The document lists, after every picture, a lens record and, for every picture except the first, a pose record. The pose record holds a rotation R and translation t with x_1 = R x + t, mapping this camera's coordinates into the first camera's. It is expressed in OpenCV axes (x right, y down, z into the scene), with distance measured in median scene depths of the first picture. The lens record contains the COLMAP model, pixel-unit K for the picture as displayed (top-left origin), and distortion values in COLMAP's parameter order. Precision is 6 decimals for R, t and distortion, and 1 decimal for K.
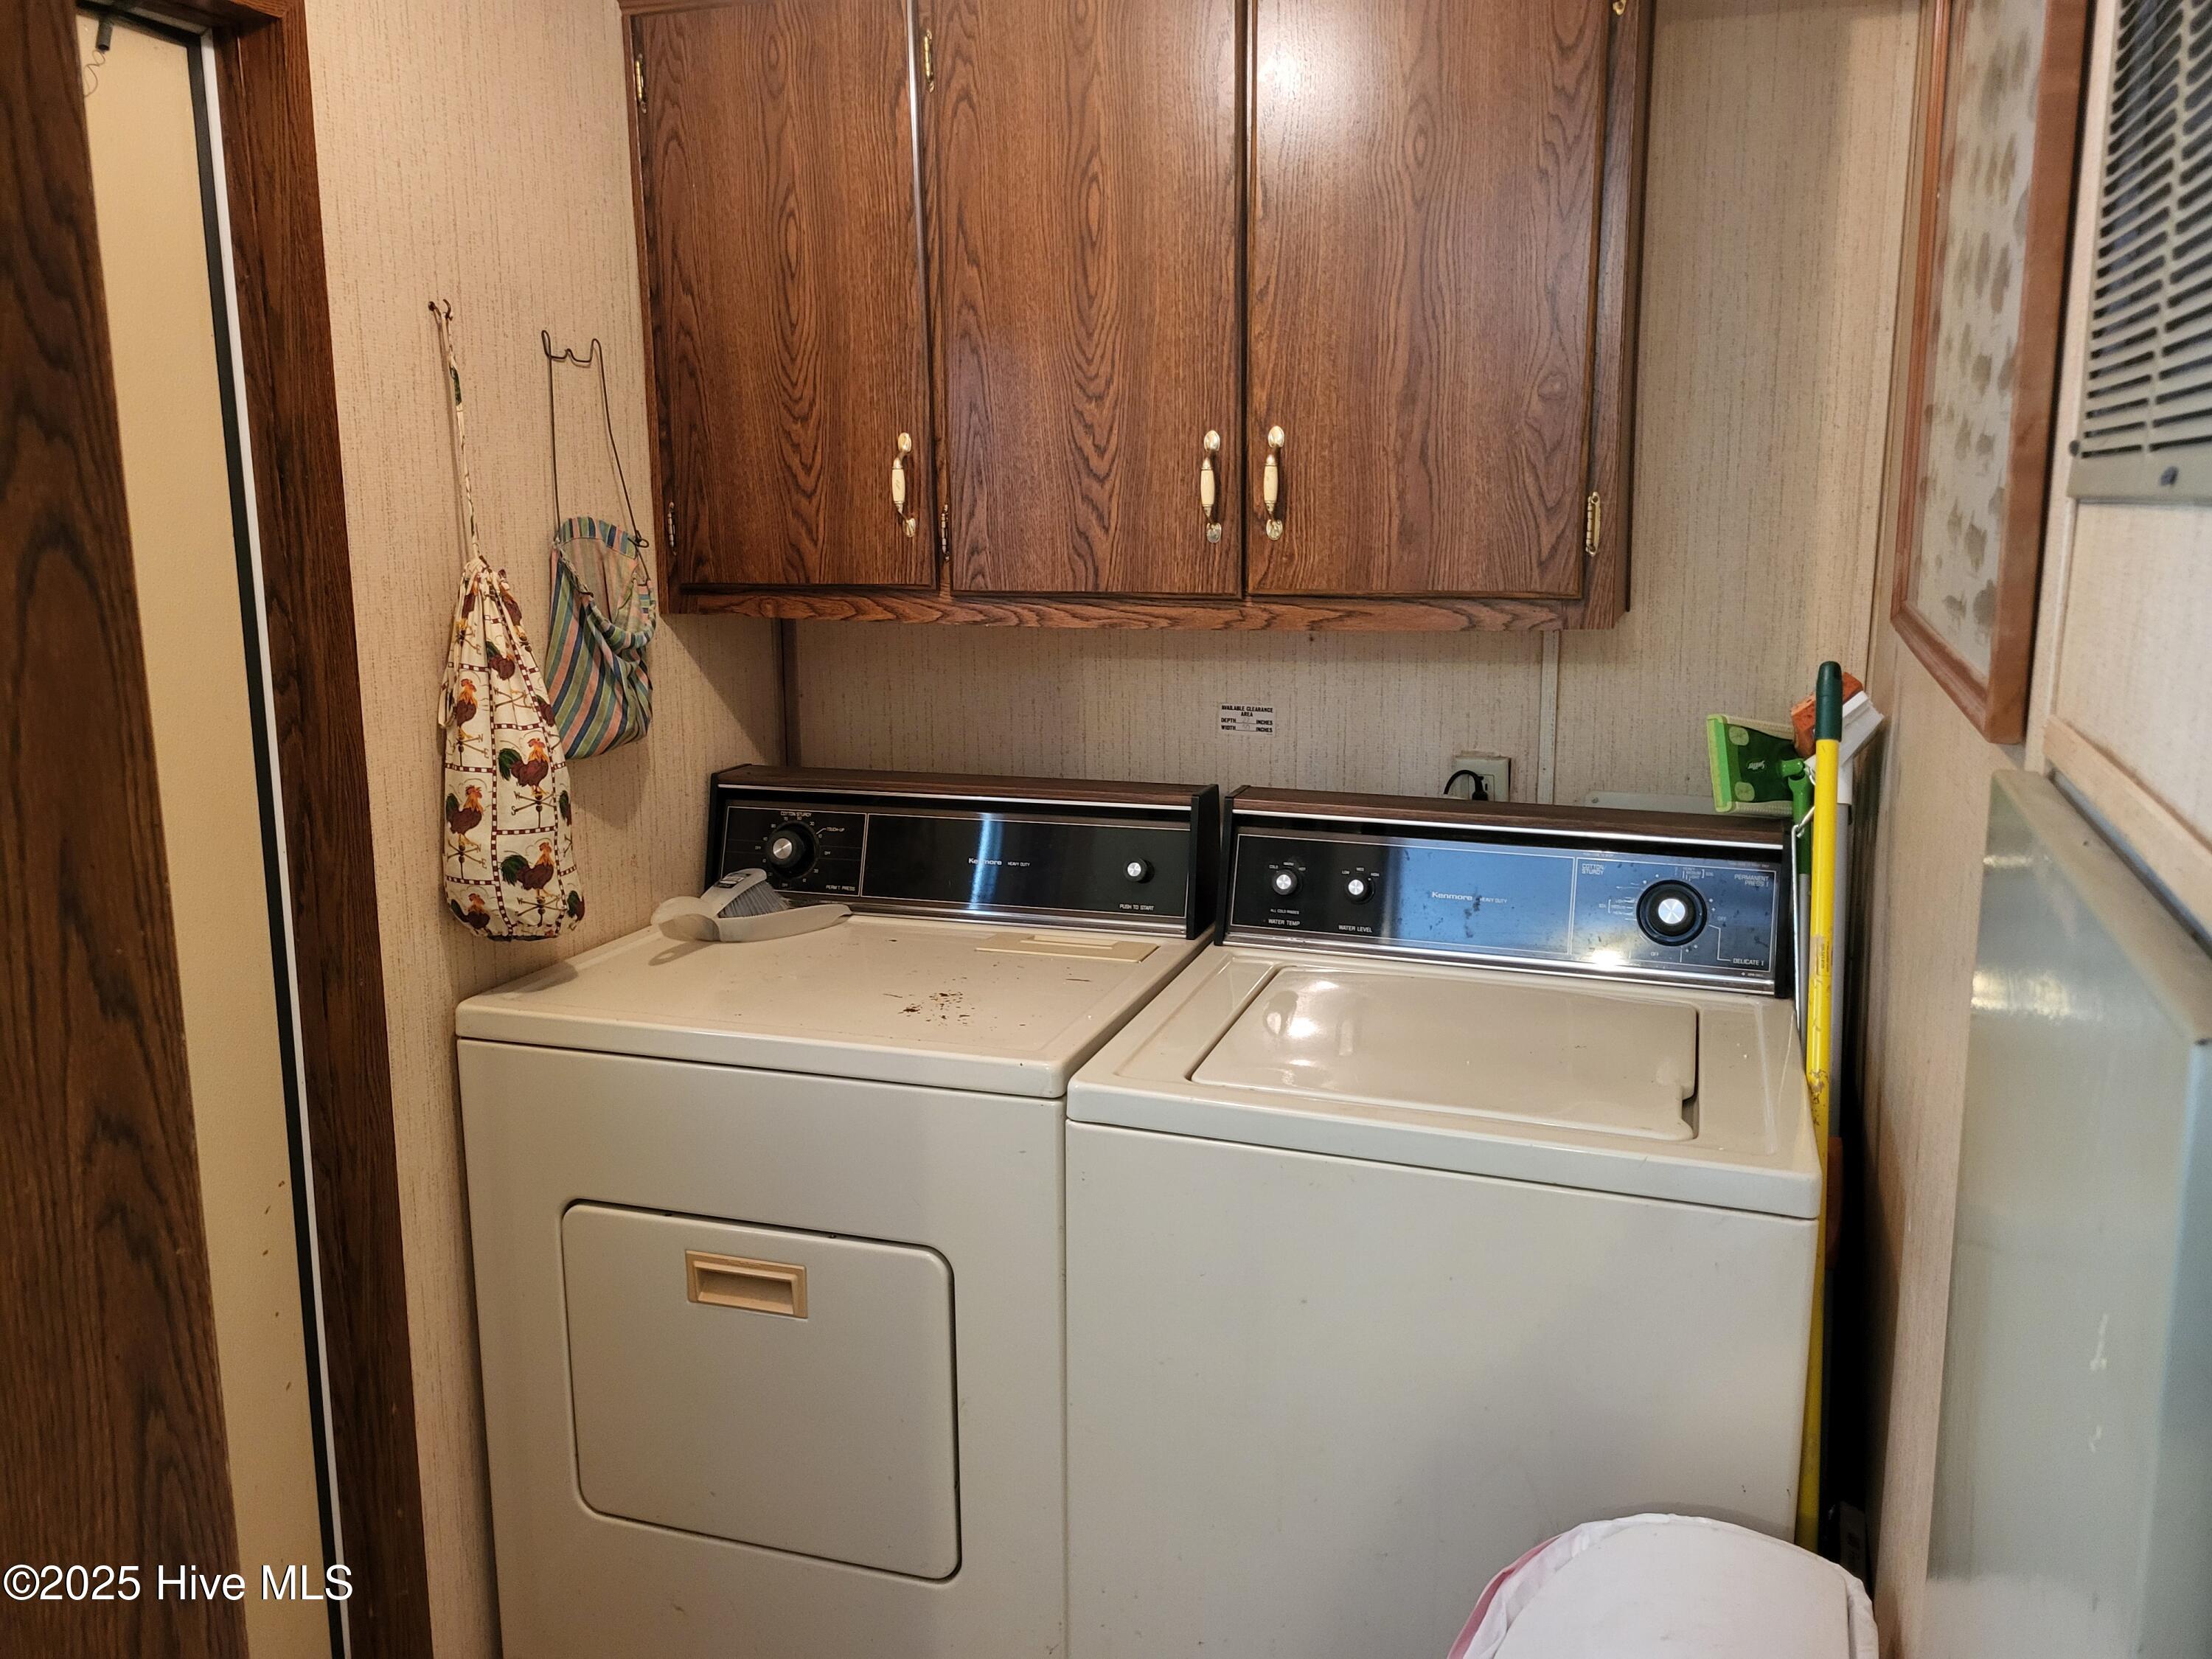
lens RADIAL K [[1675.0, 0, 1109.4], [0, 1675.0, 824.0], [0, 0, 1]] dist [0.006505, -0.000568]
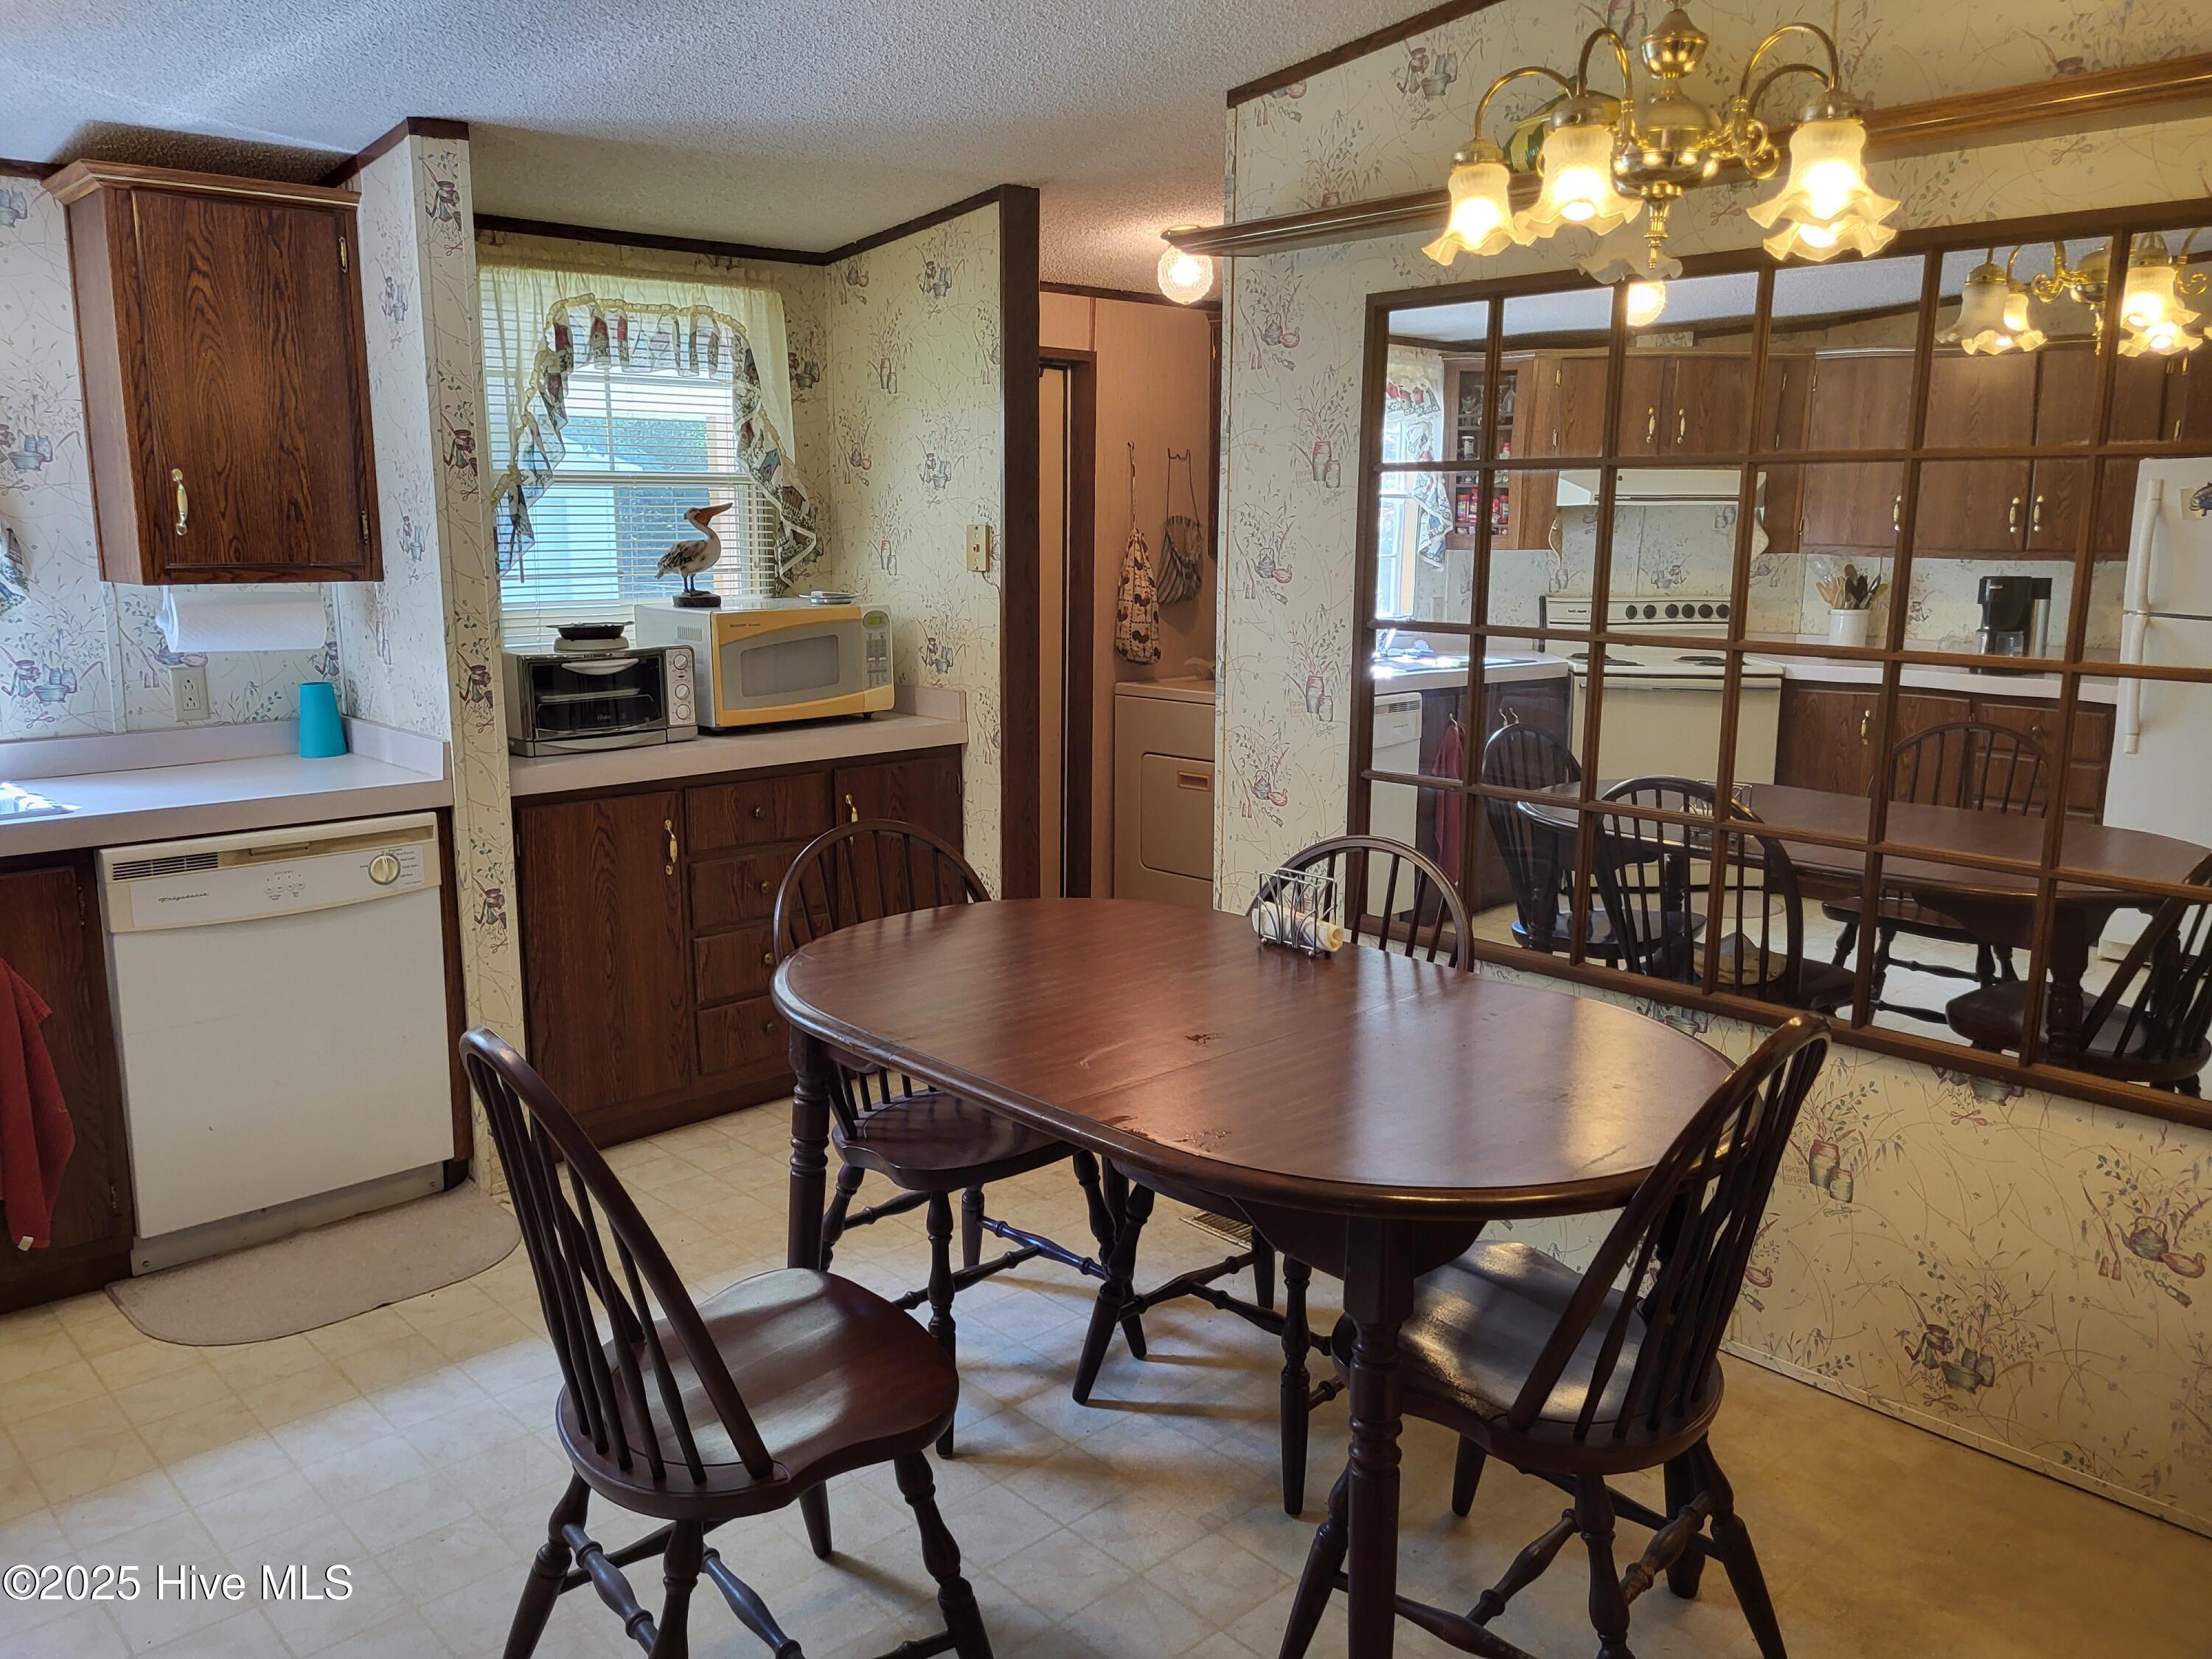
lens RADIAL K [[1675.0, 0, 1102.9], [0, 1675.0, 833.1], [0, 0, 1]] dist [0.006505, -0.000568]
pose [[0.902760, 0.092630, -0.420053, 0.860077], [-0.089581, 0.995613, 0.027029, 0.298293], [0.420714, 0.013228, 0.907097, -1.690185]]
